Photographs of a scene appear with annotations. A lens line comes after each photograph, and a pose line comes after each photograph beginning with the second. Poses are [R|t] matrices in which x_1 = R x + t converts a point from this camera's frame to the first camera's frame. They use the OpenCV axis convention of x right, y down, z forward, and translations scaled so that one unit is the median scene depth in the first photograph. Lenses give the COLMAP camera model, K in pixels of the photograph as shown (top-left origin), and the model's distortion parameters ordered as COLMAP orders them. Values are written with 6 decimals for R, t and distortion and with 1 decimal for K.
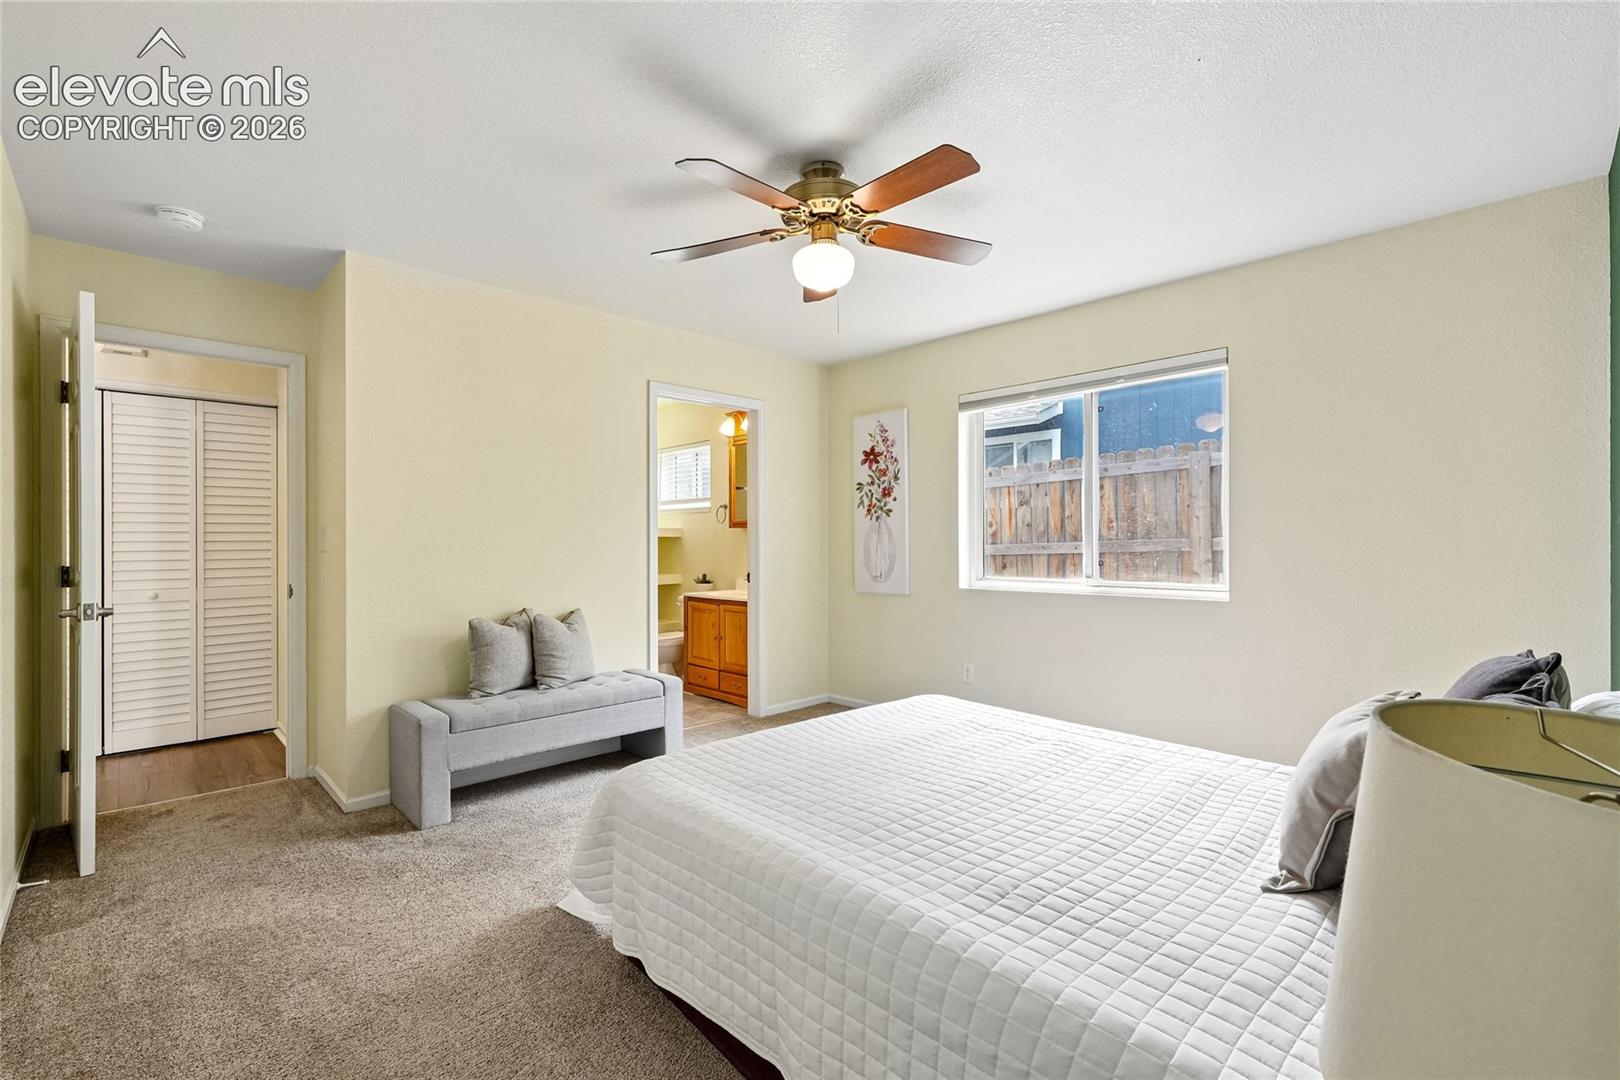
lens RADIAL K [[704.1, 0, 818.0], [0, 704.1, 534.5], [0, 0, 1]] dist [0.002523, 0.001135]
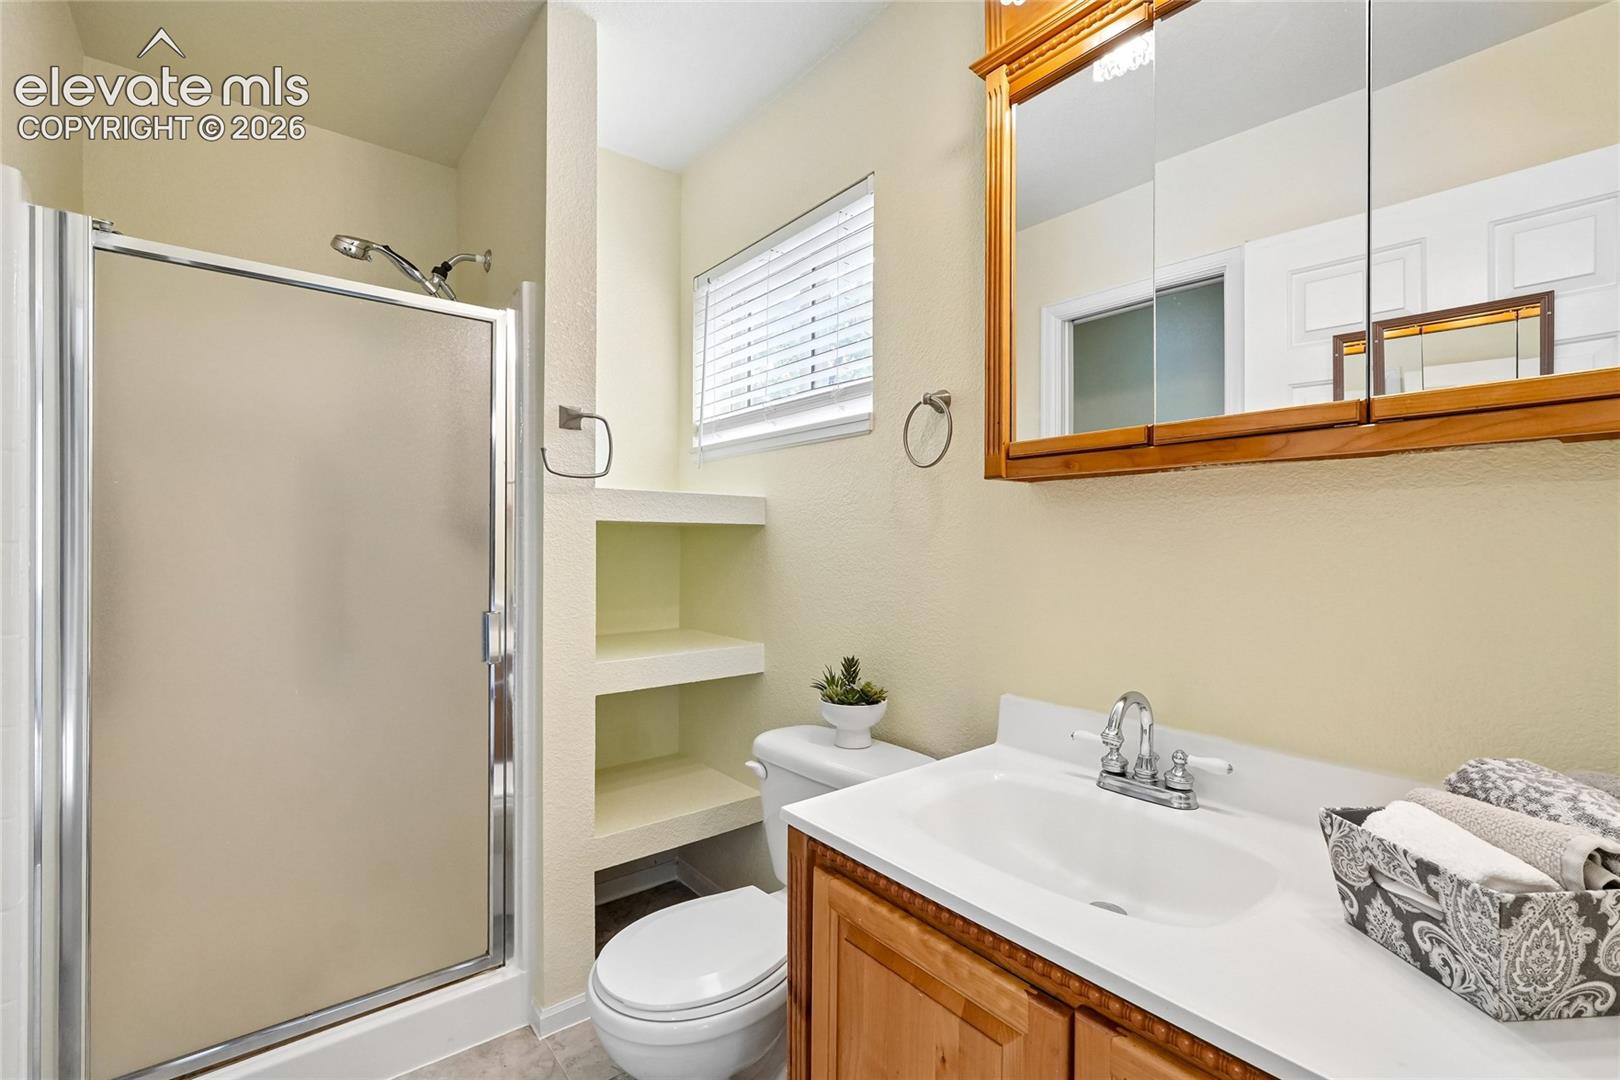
lens RADIAL K [[704.1, 0, 818.0], [0, 704.1, 534.5], [0, 0, 1]] dist [0.002523, 0.001135]
pose [[0.995489, 0.016079, -0.093501, -0.149750], [-0.016731, 0.999841, -0.006191, 0.009726], [0.093387, 0.007727, 0.995600, 0.732375]]
